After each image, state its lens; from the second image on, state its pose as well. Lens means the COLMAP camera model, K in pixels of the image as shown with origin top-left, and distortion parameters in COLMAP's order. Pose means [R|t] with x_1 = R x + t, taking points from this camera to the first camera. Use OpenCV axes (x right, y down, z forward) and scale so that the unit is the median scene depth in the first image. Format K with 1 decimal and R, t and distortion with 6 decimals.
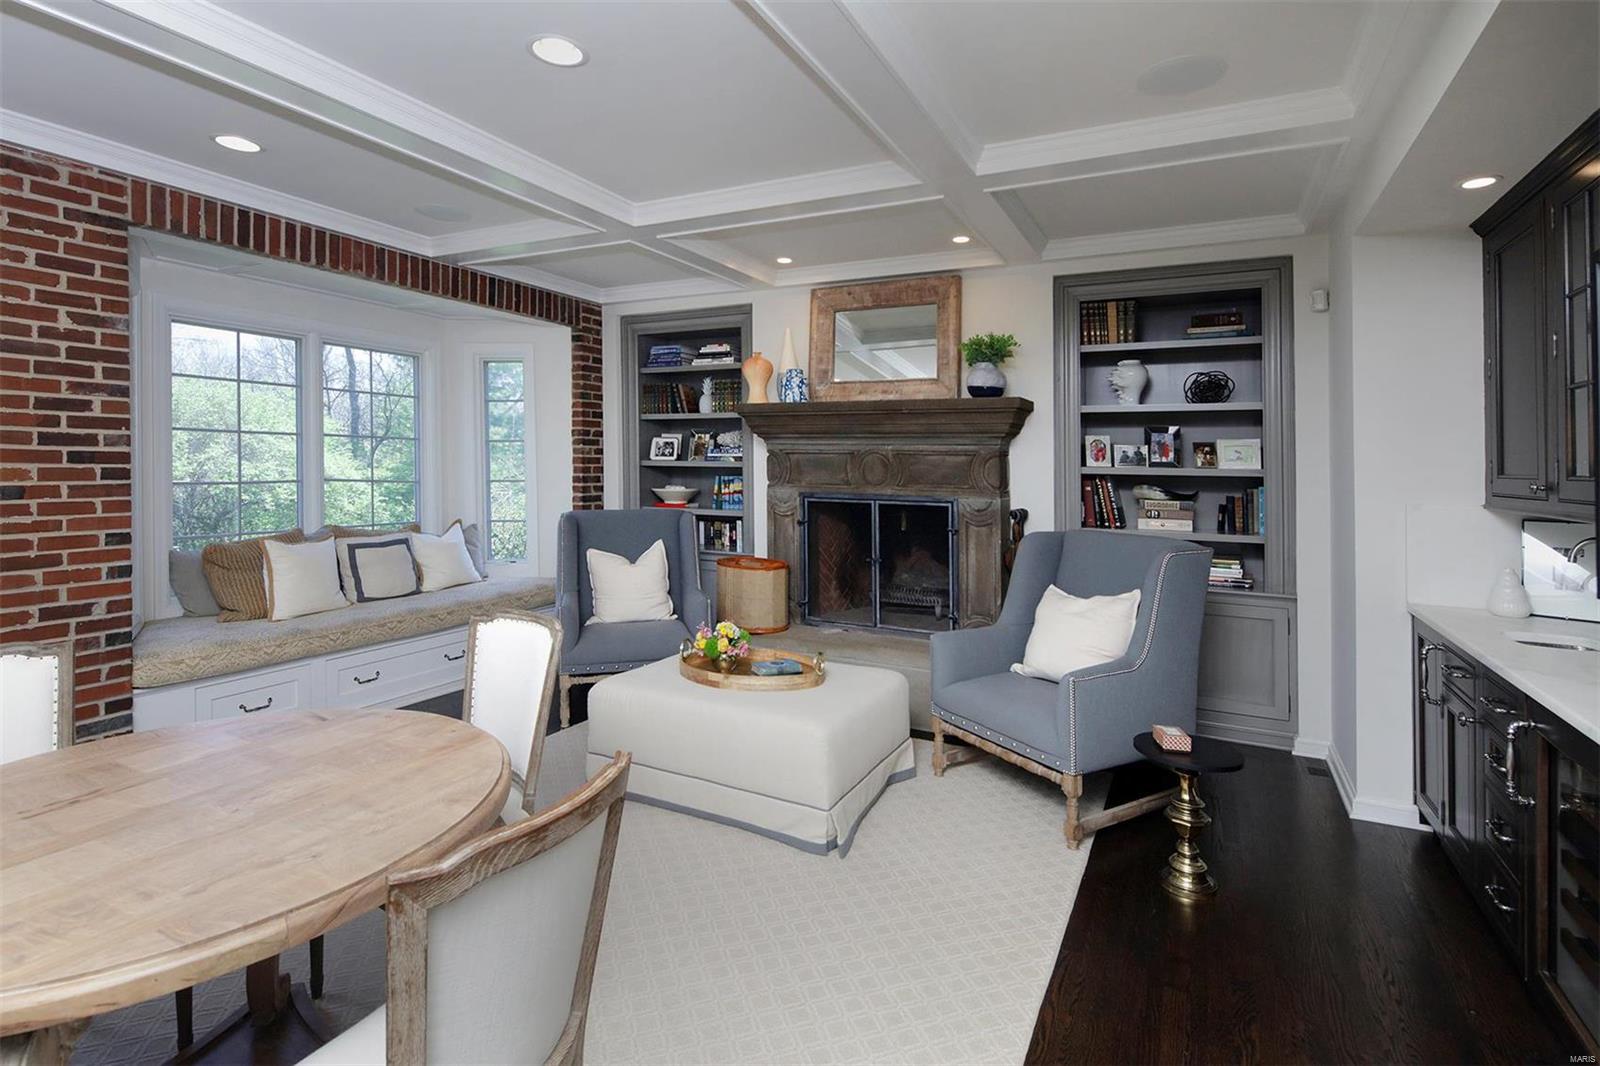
lens RADIAL K [[738.5, 0, 862.3], [0, 738.5, 461.3], [0, 0, 1]] dist [0.001304, 0.000273]
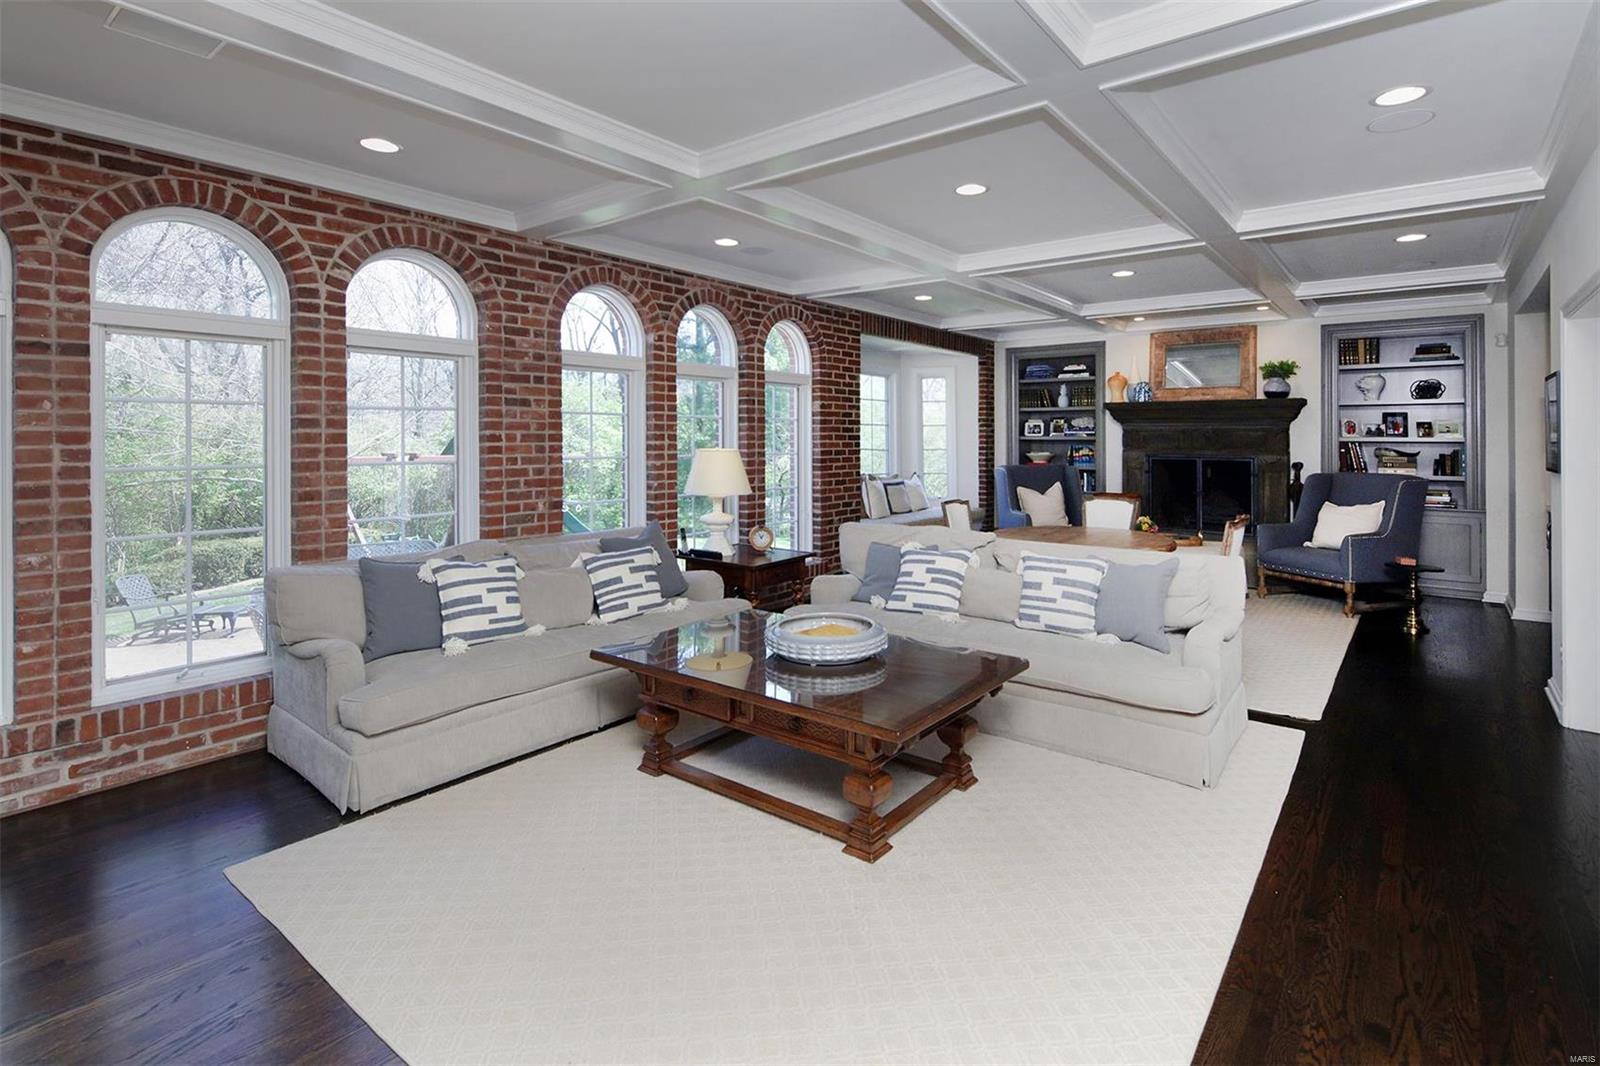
lens RADIAL K [[783.9, 0, 780.2], [0, 783.9, 454.2], [0, 0, 1]] dist [-0.004159, 0.000689]
pose [[0.967647, -0.004986, -0.252259, -0.442013], [0.011128, 0.999675, 0.022929, -0.008367], [0.252063, -0.024994, 0.967388, -0.952658]]
